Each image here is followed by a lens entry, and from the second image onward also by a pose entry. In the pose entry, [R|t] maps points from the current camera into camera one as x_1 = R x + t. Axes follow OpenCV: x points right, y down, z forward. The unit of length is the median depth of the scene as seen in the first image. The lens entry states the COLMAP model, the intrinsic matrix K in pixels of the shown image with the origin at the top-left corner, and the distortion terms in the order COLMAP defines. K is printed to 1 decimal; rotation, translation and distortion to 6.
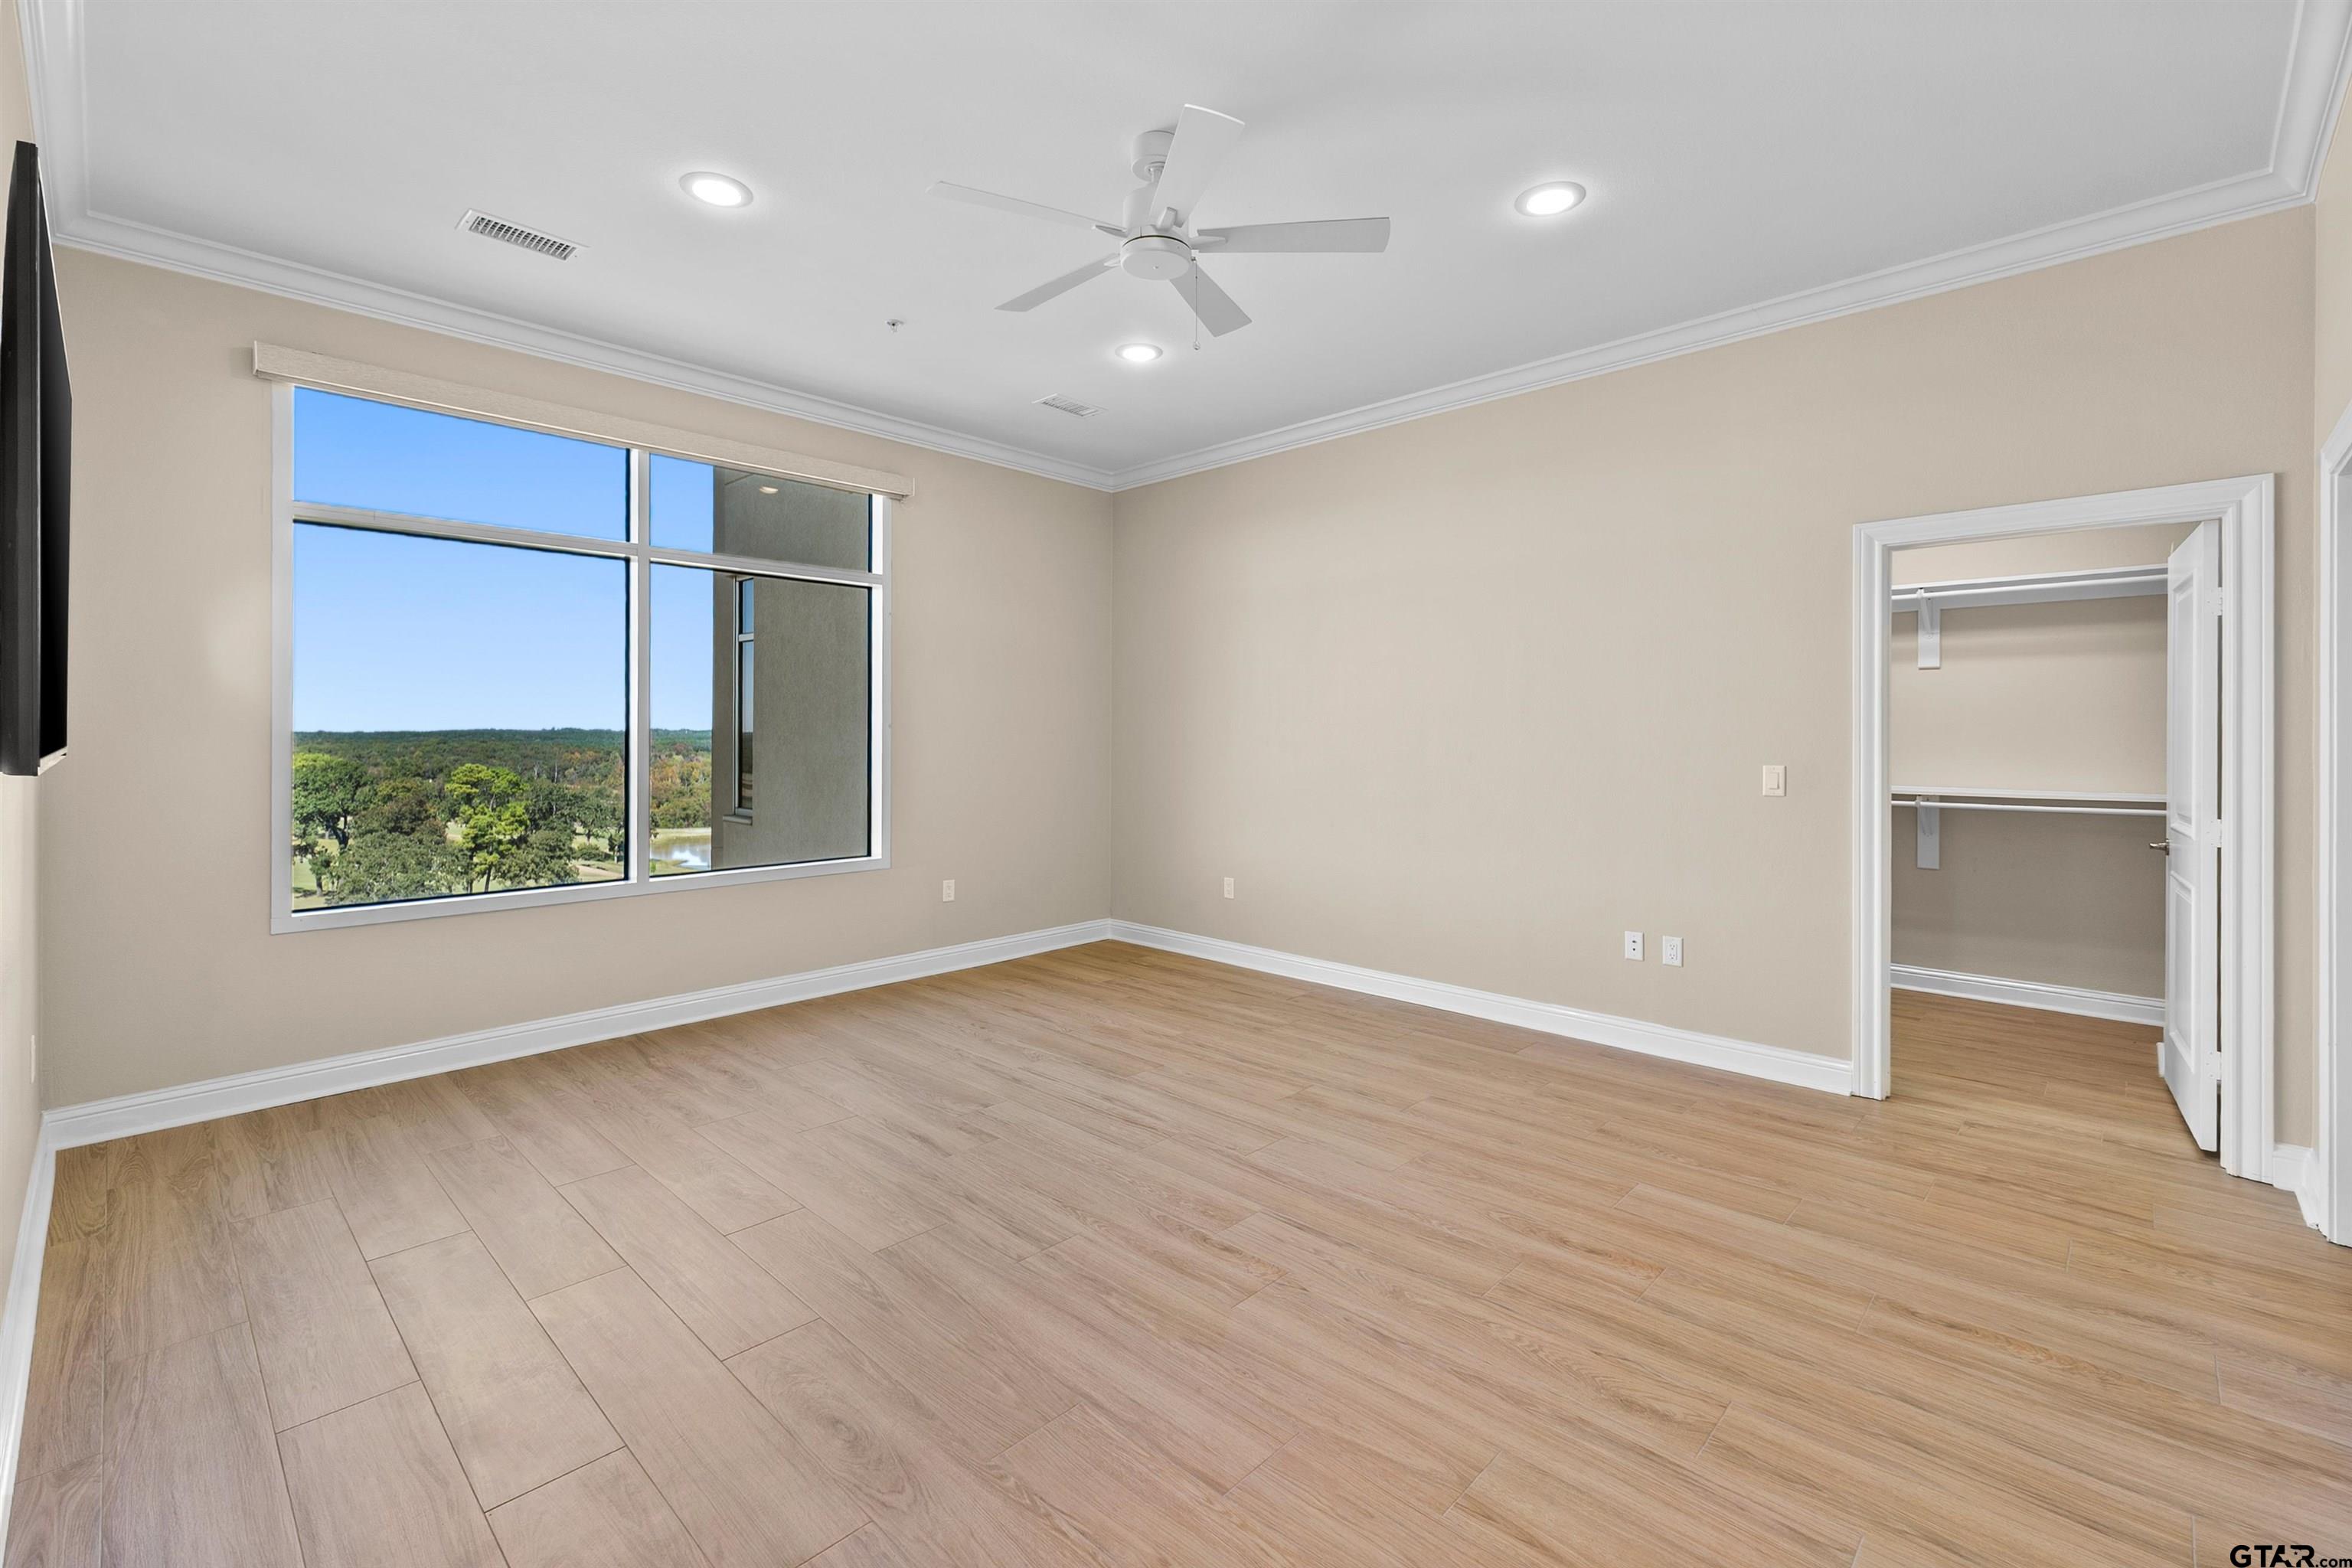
lens RADIAL K [[1012.7, 0, 1170.2], [0, 1012.7, 734.0], [0, 0, 1]] dist [0.002986, 0.000075]
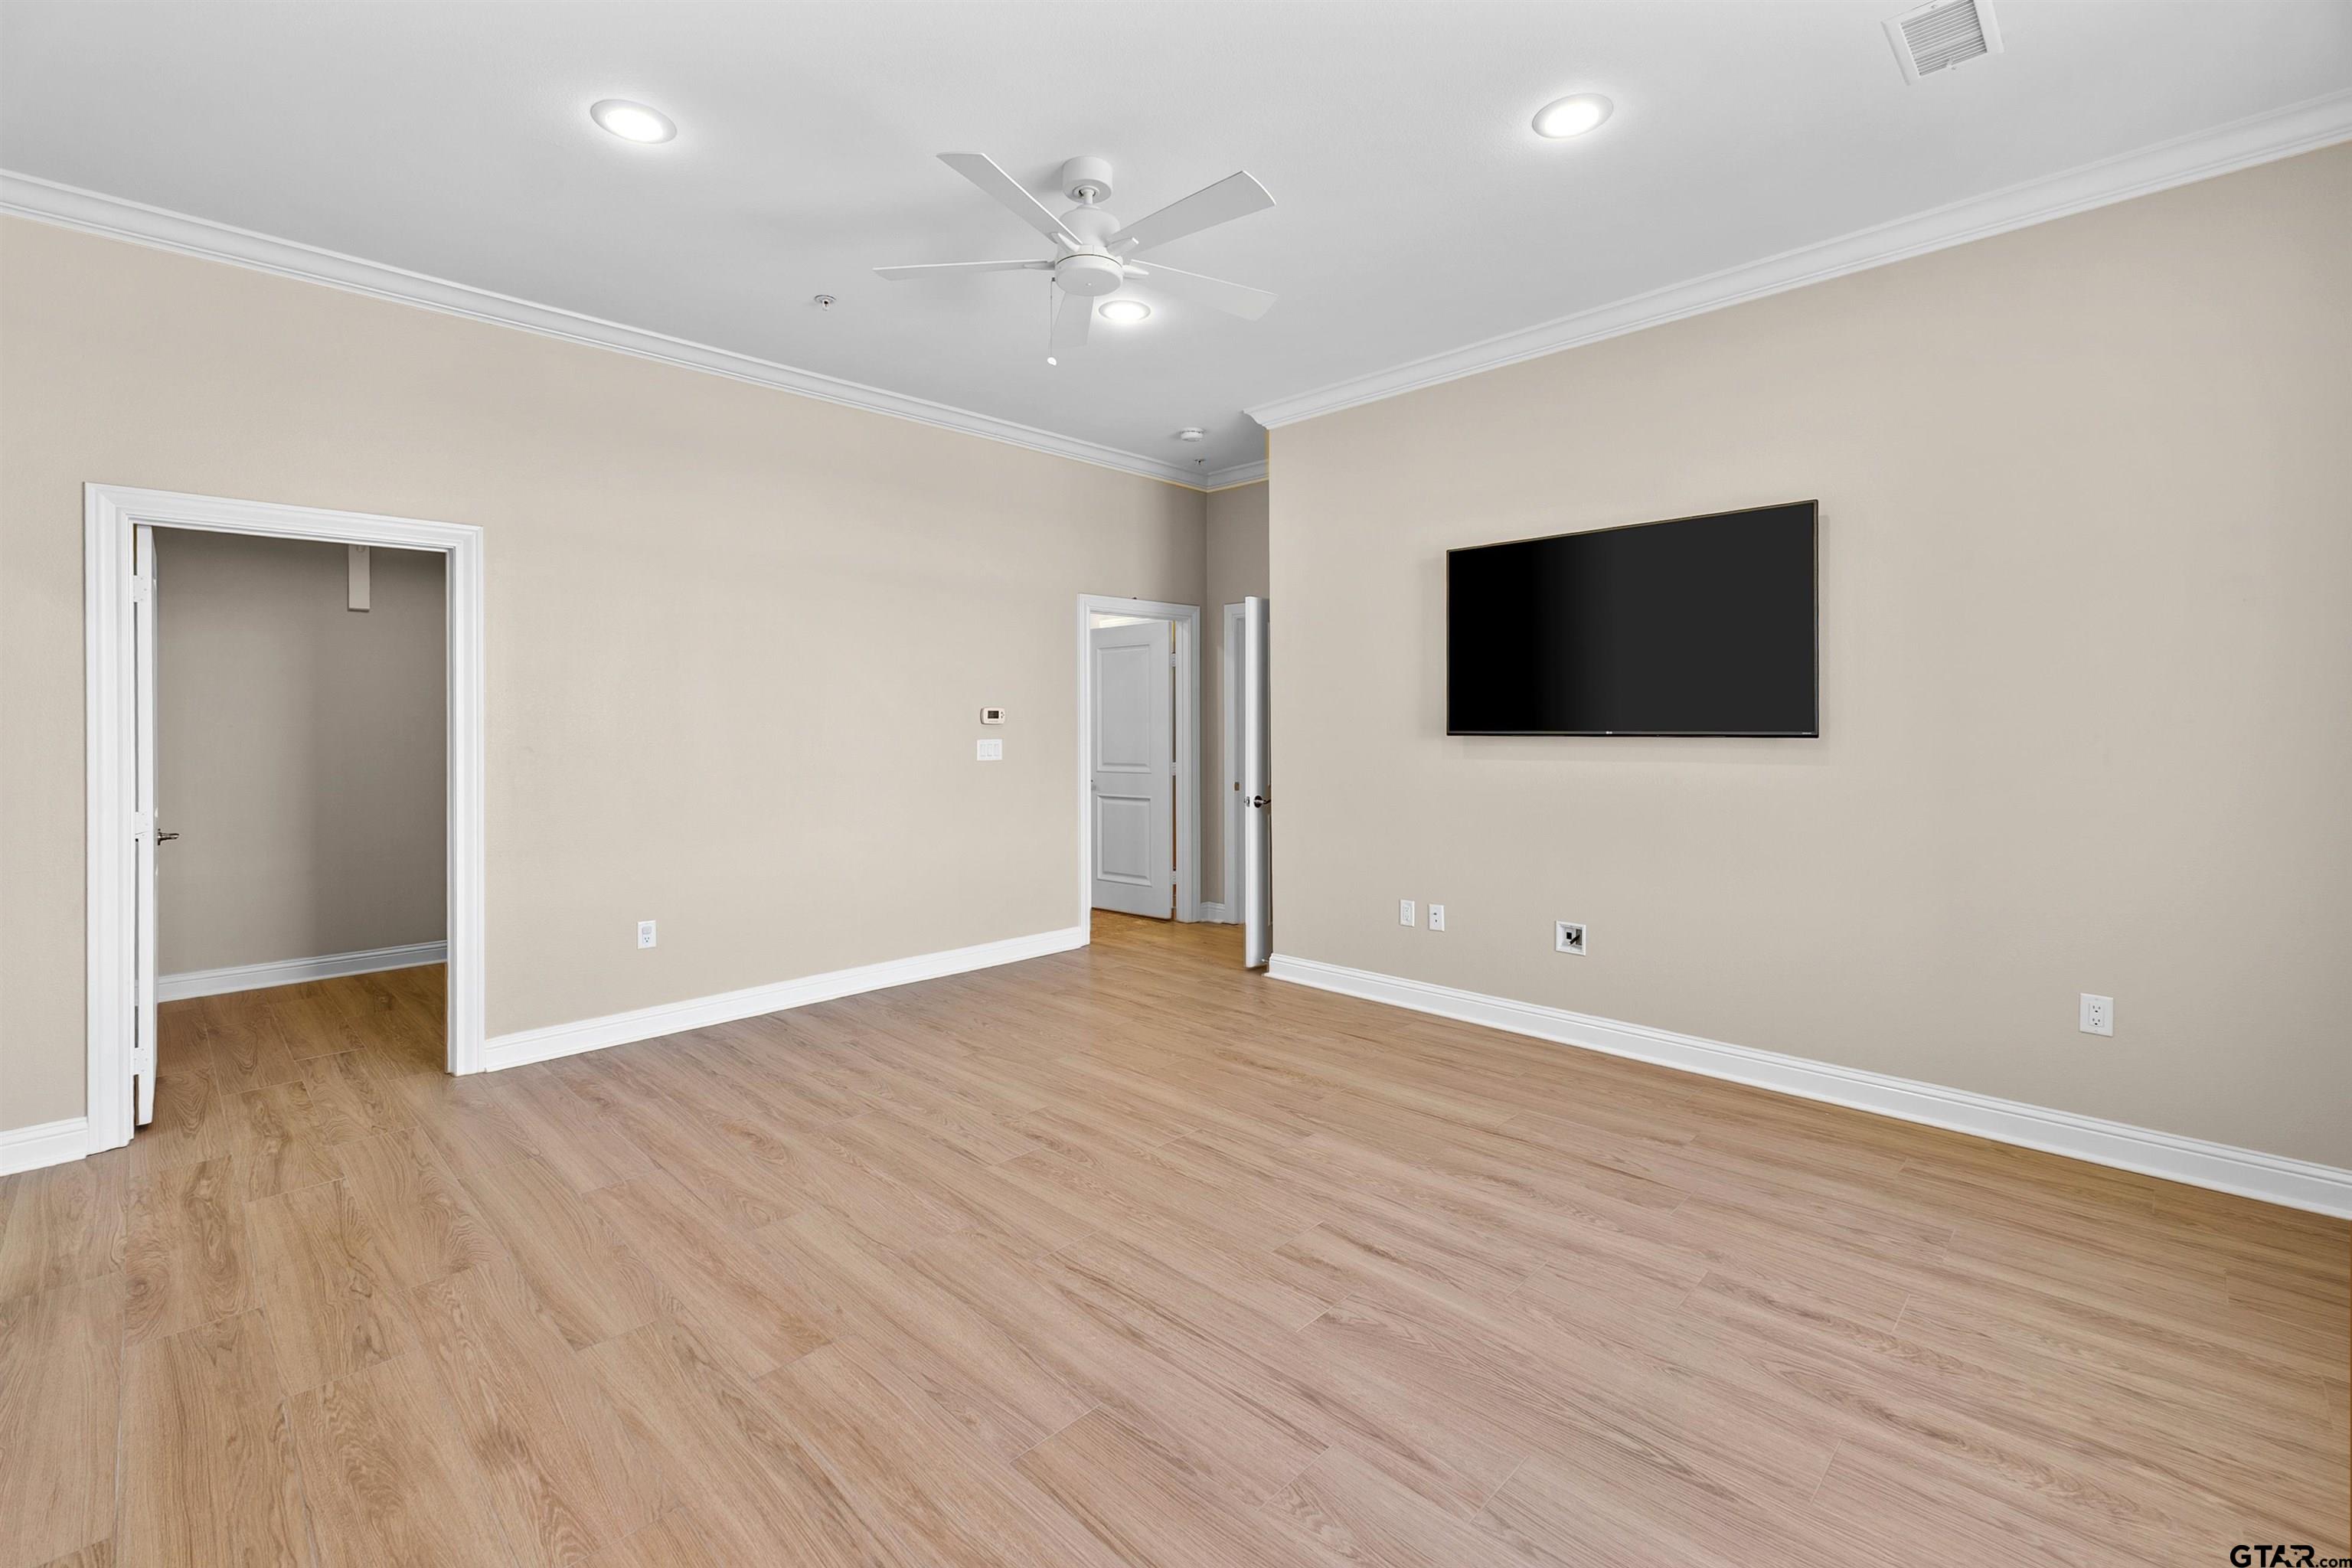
lens RADIAL K [[1018.3, 0, 1174.5], [0, 1018.3, 716.5], [0, 0, 1]] dist [-0.001264, -0.000064]
pose [[-0.999869, 0.001573, 0.016103, -0.128673], [0.001504, 0.999990, -0.004323, -0.005146], [-0.016110, -0.004298, -0.999861, 2.151426]]
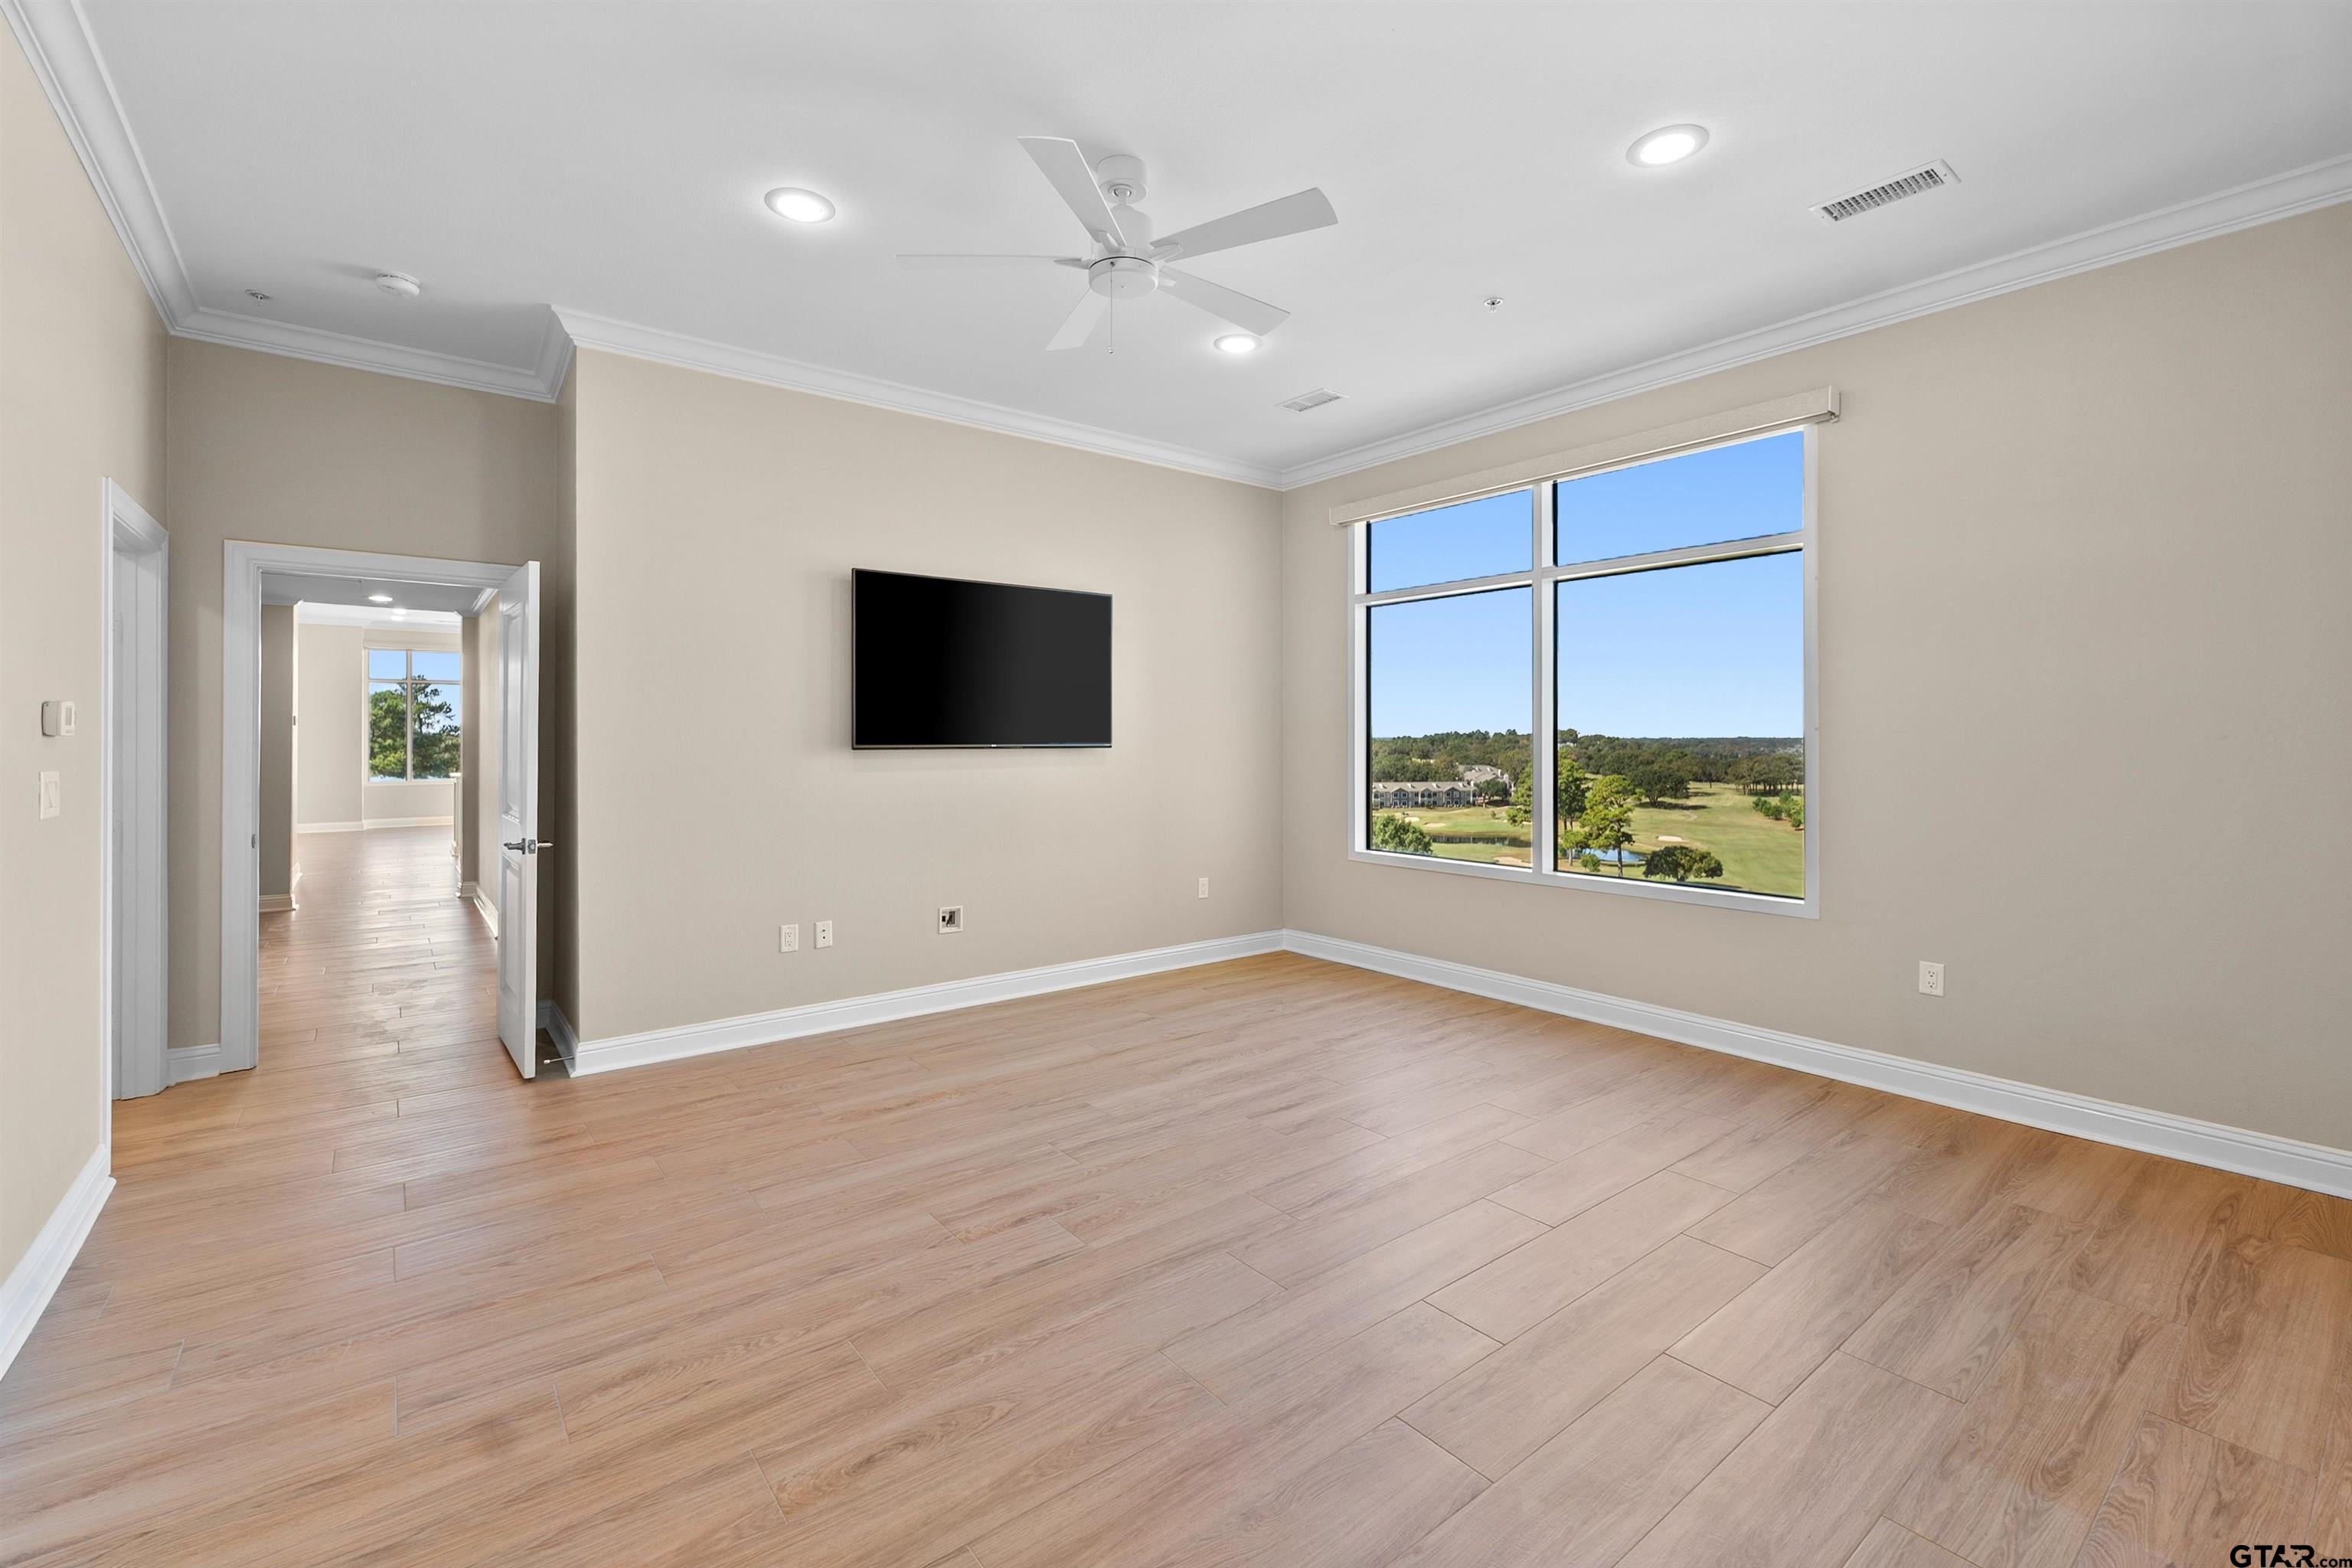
lens RADIAL K [[1012.7, 0, 1170.2], [0, 1012.7, 734.0], [0, 0, 1]] dist [0.002986, 0.000075]
pose [[-0.143612, -0.004439, -0.989624, 1.042710], [-0.001888, 0.999989, -0.004212, -0.000795], [0.989632, 0.001264, -0.143619, 1.247316]]
